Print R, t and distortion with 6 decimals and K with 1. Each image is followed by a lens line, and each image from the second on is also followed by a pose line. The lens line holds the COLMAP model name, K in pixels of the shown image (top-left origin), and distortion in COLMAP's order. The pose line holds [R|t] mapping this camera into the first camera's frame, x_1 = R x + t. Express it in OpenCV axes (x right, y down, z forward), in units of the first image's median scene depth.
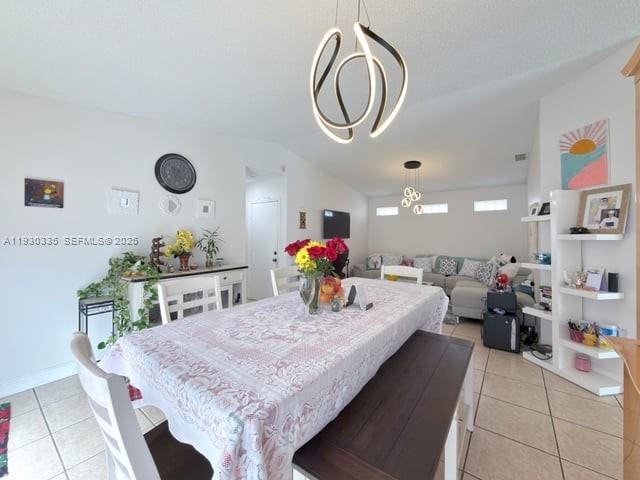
lens RADIAL K [[260.1, 0, 322.0], [0, 260.1, 233.8], [0, 0, 1]] dist [-0.002955, 0.000964]
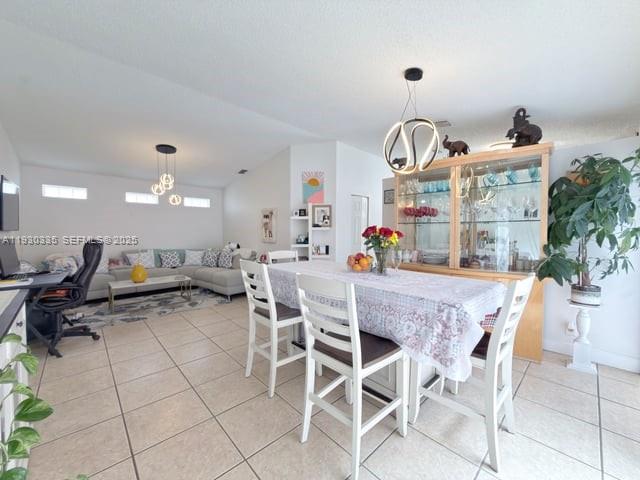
lens RADIAL K [[260.1, 0, 323.7], [0, 260.1, 238.3], [0, 0, 1]] dist [-0.002955, 0.000964]
pose [[0.167540, -0.028114, 0.985464, -0.908187], [-0.010700, 0.999483, 0.030333, 0.023181], [-0.985807, -0.015627, 0.167153, 0.595323]]
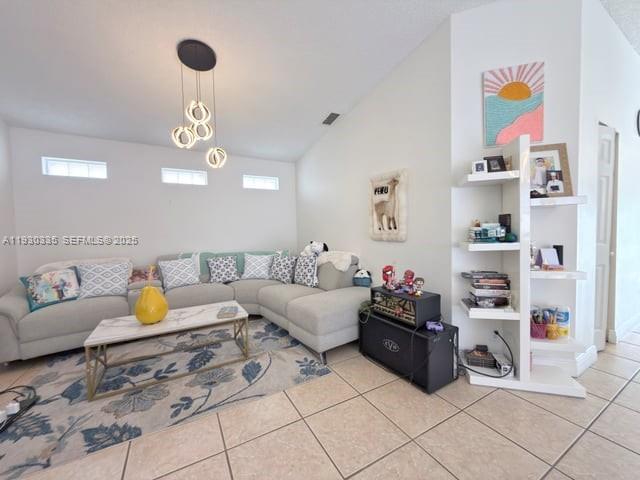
lens RADIAL K [[260.1, 0, 319.5], [0, 260.1, 239.3], [0, 0, 1]] dist [-0.002955, 0.000964]
pose [[0.409570, -0.042879, 0.911270, 0.017841], [0.014293, 0.999074, 0.040587, 0.075609], [-0.912167, -0.003599, 0.409803, 1.216695]]
